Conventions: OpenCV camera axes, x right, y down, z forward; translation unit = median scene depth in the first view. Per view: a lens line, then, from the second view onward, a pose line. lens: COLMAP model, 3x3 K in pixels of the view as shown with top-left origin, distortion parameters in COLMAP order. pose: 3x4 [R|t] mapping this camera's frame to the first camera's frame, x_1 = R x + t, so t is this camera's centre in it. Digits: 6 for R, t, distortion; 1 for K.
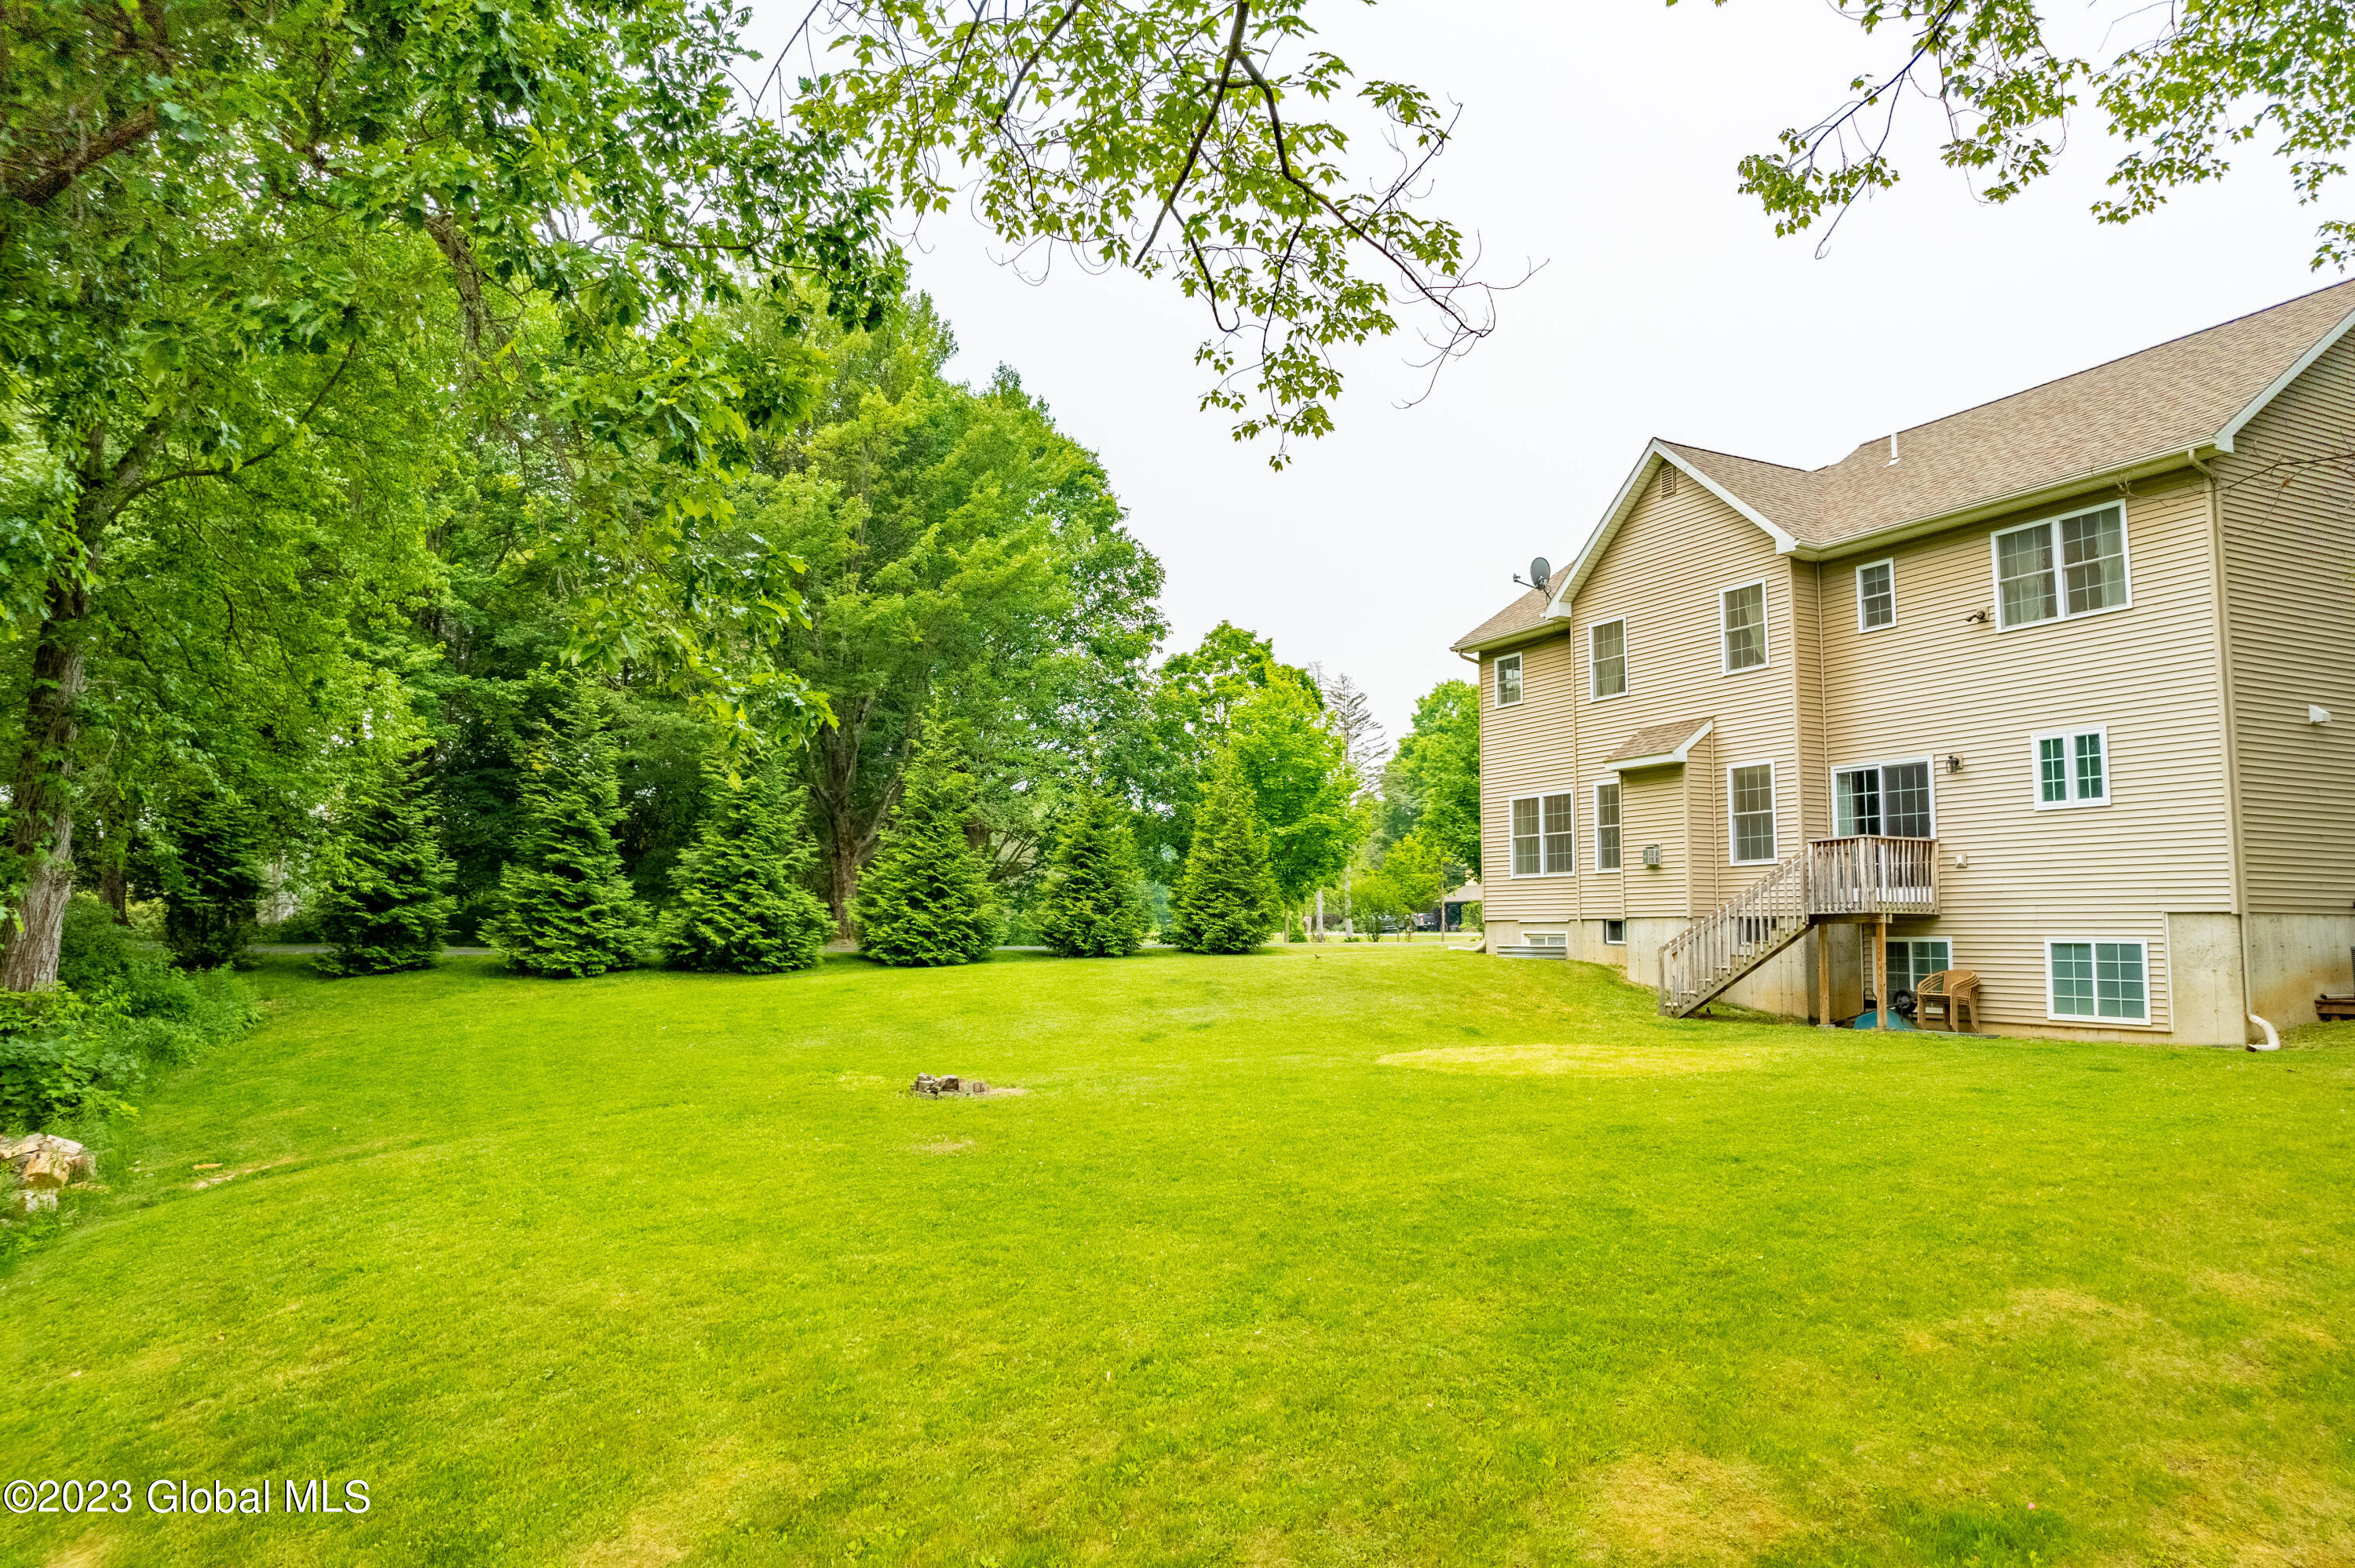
lens RADIAL K [[1511.8, 0, 1185.0], [0, 1511.8, 789.6], [0, 0, 1]] dist [-0.085635, 0.081831]
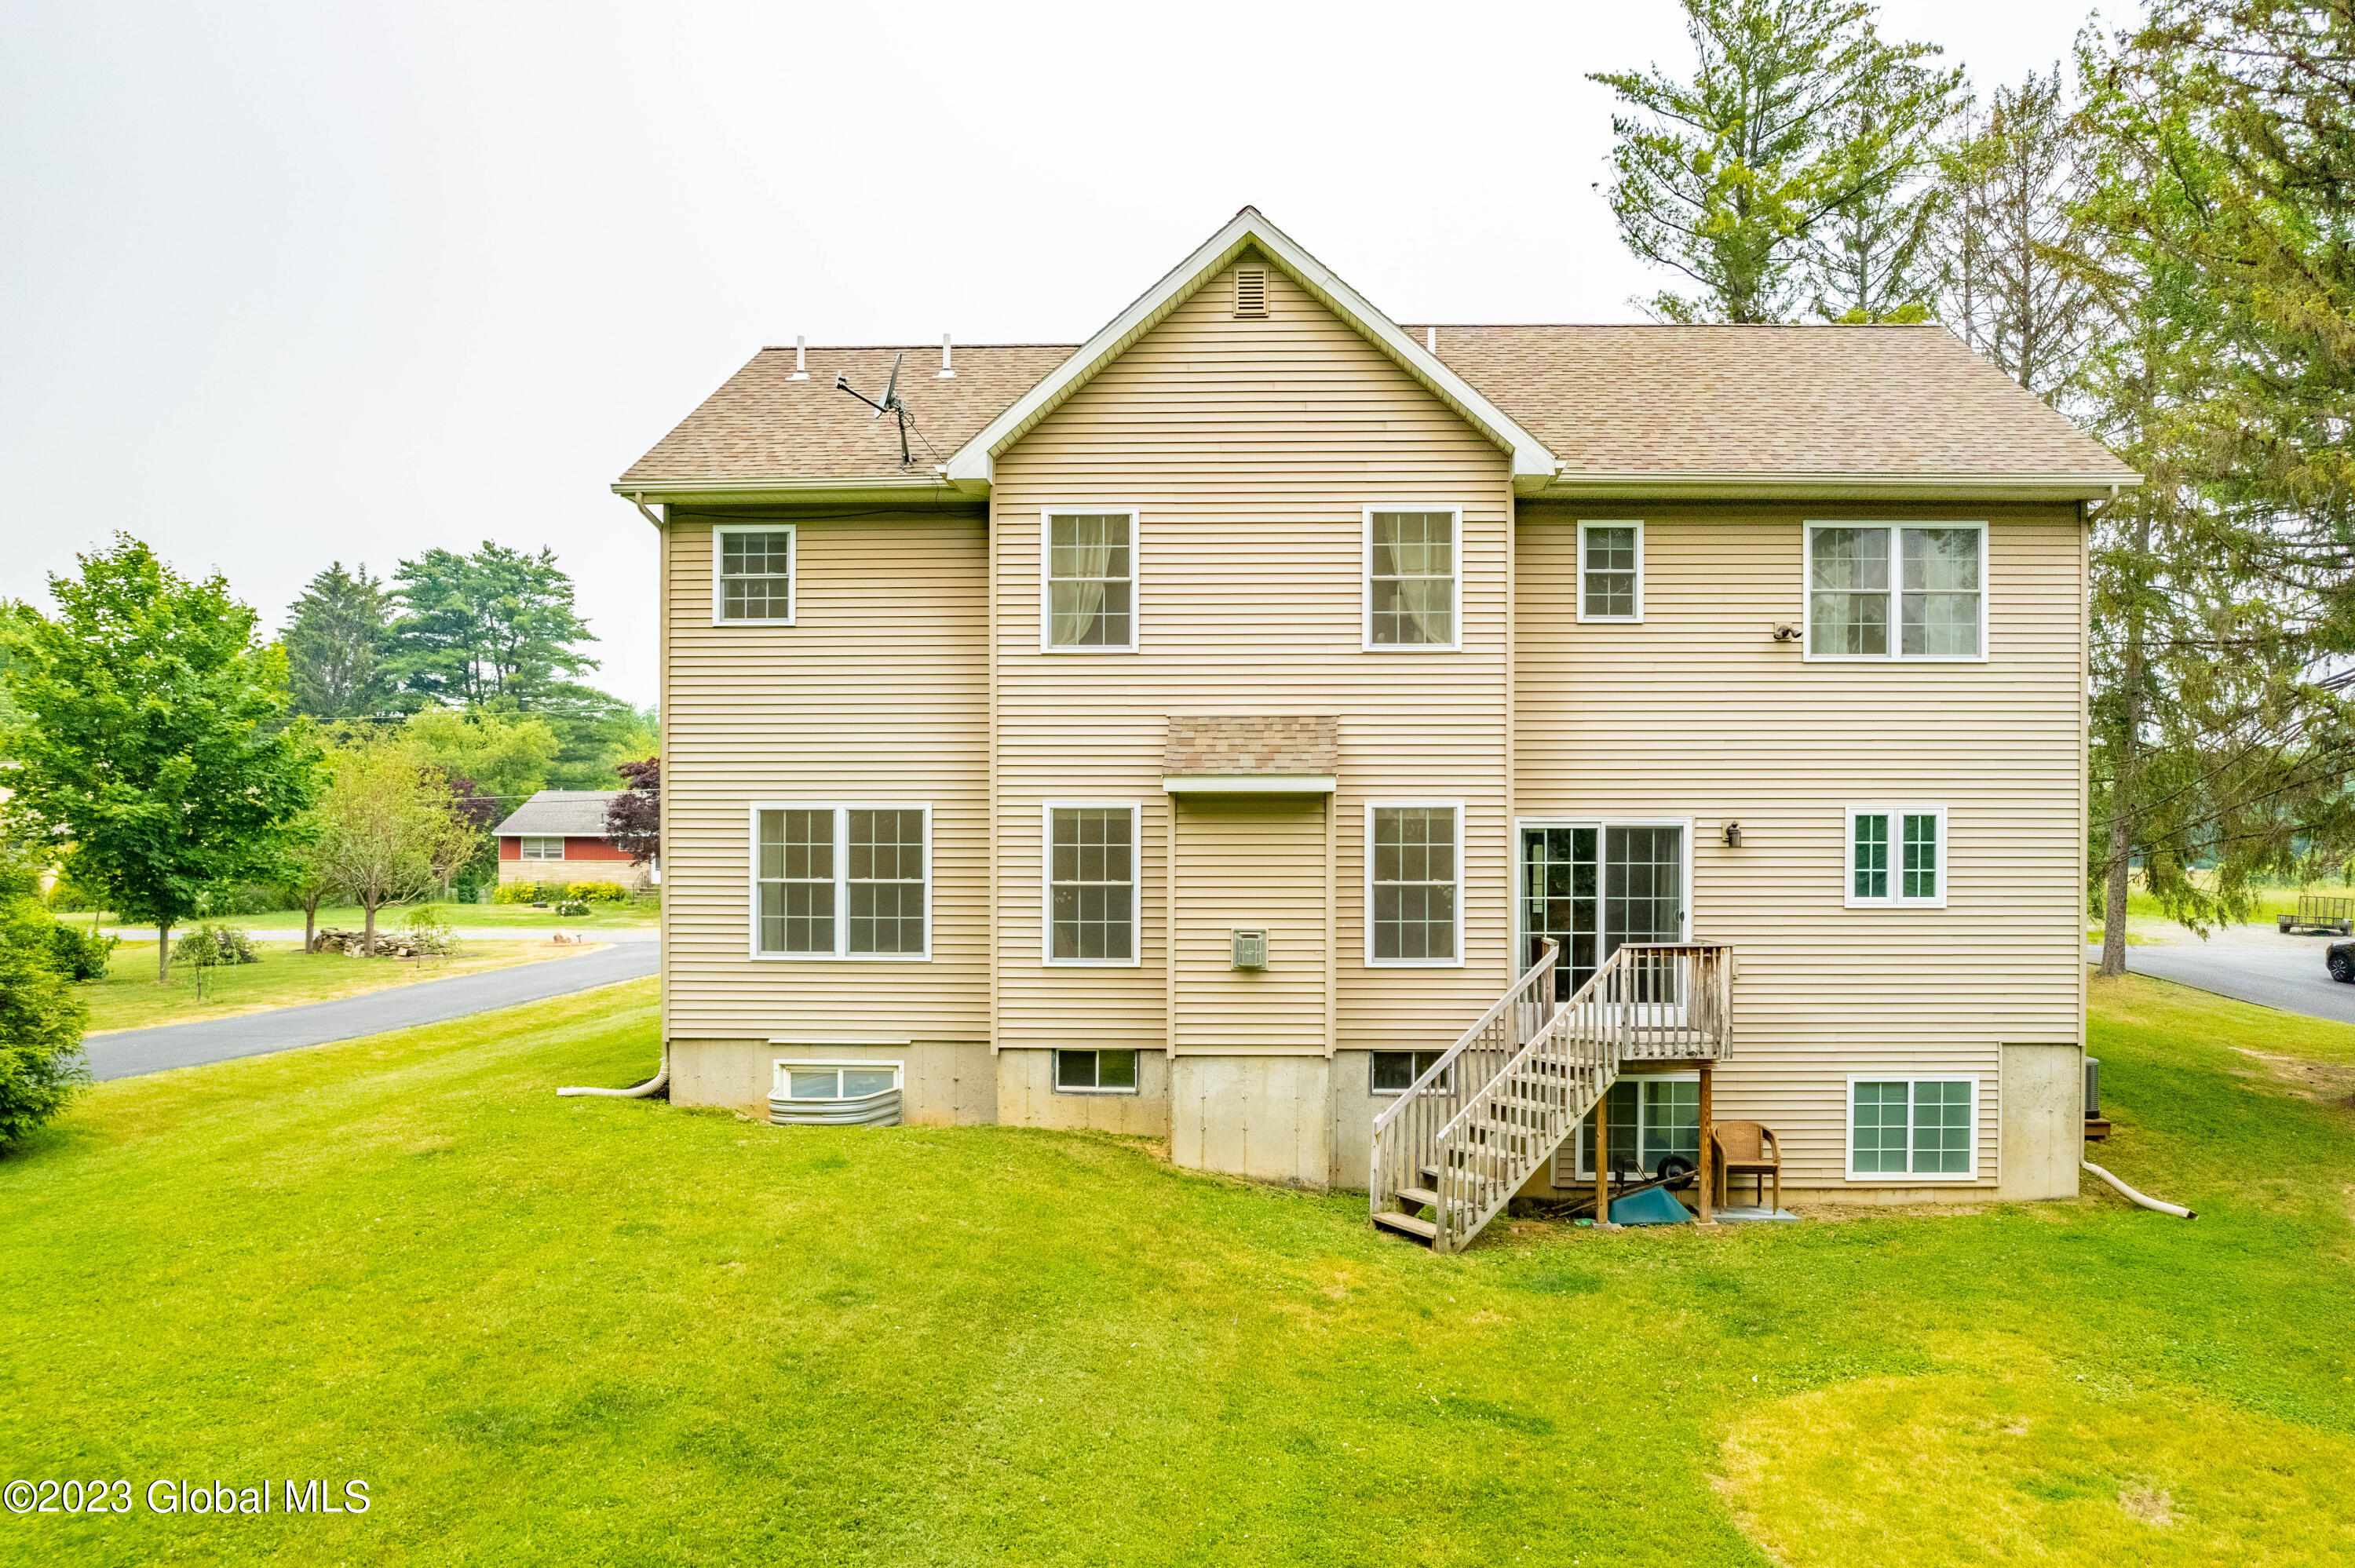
lens RADIAL K [[1572.6, 0, 1176.9], [0, 1572.6, 903.8], [0, 0, 1]] dist [-0.046614, 0.000315]
pose [[0.472693, -0.021597, 0.880963, -0.257573], [-0.082403, 0.994236, 0.068588, -0.012841], [-0.877366, -0.105015, 0.468189, 0.830631]]
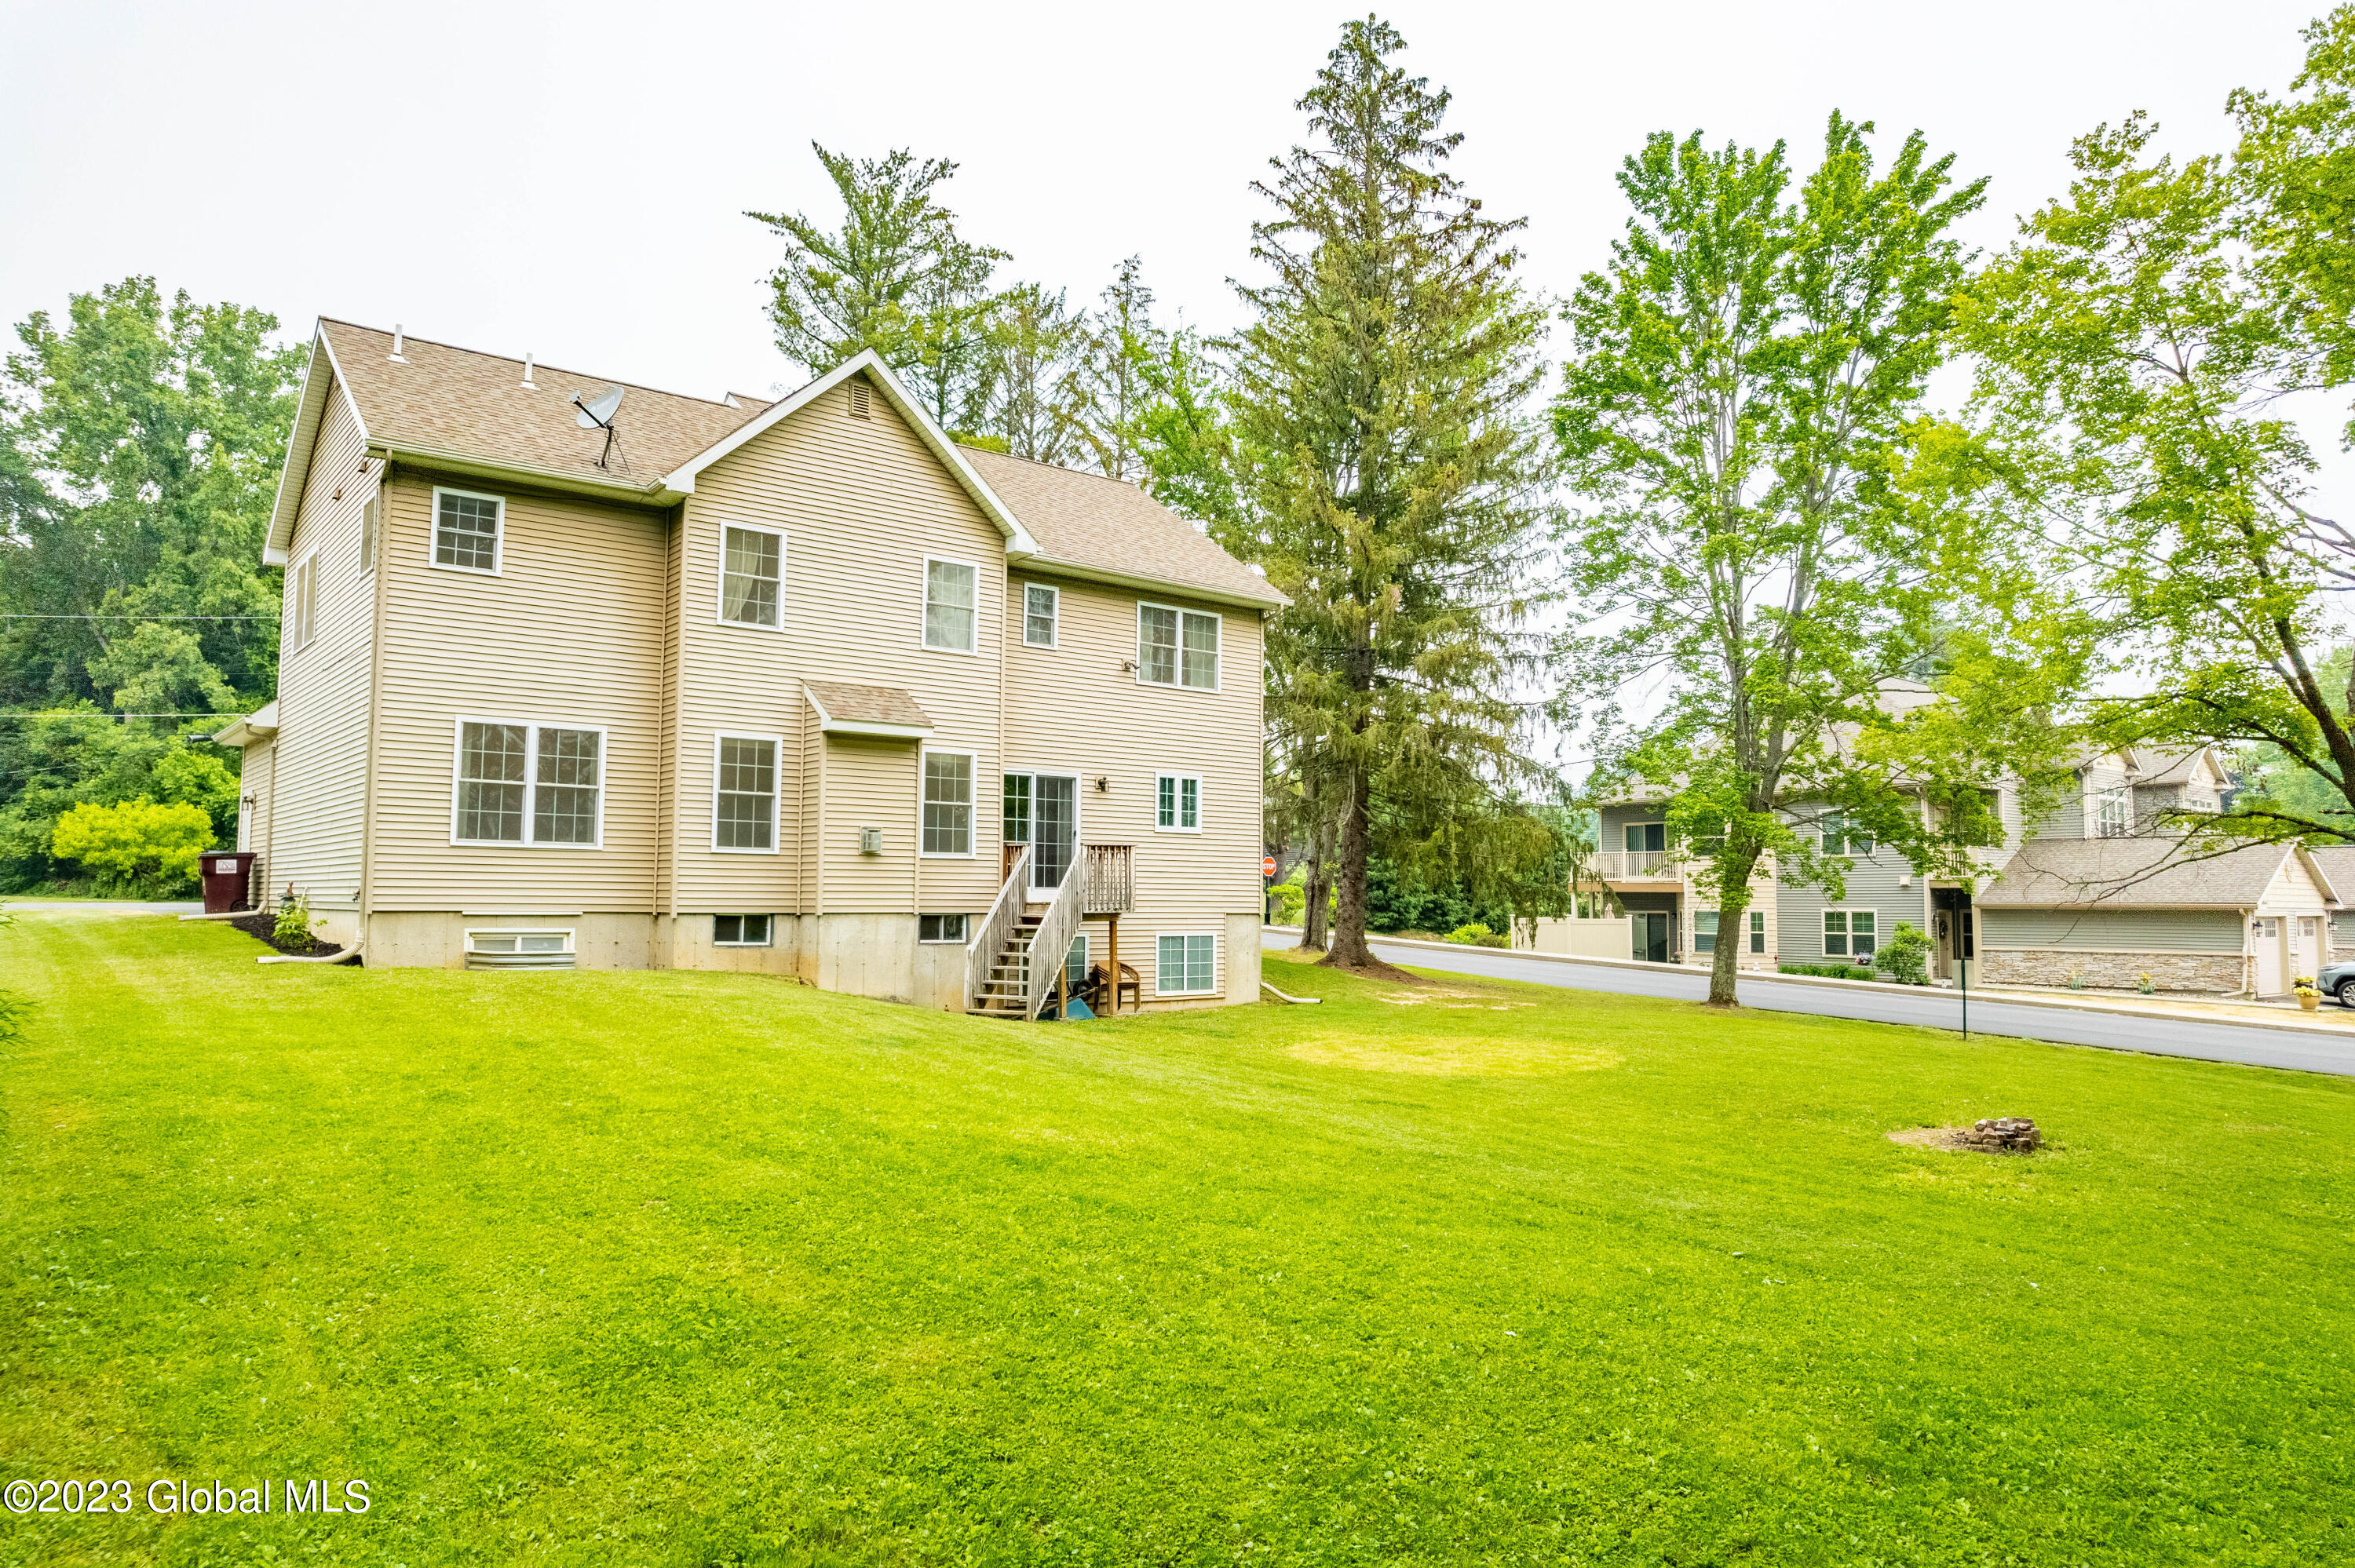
lens RADIAL K [[1509.7, 0, 1177.5], [0, 1509.7, 784.0], [0, 0, 1]] dist [-0.043151, 0.001784]
pose [[-0.224197, 0.068906, 0.972105, -0.614771], [-0.100486, 0.990546, -0.093388, 0.082622], [-0.969349, -0.118620, -0.215153, 1.132239]]
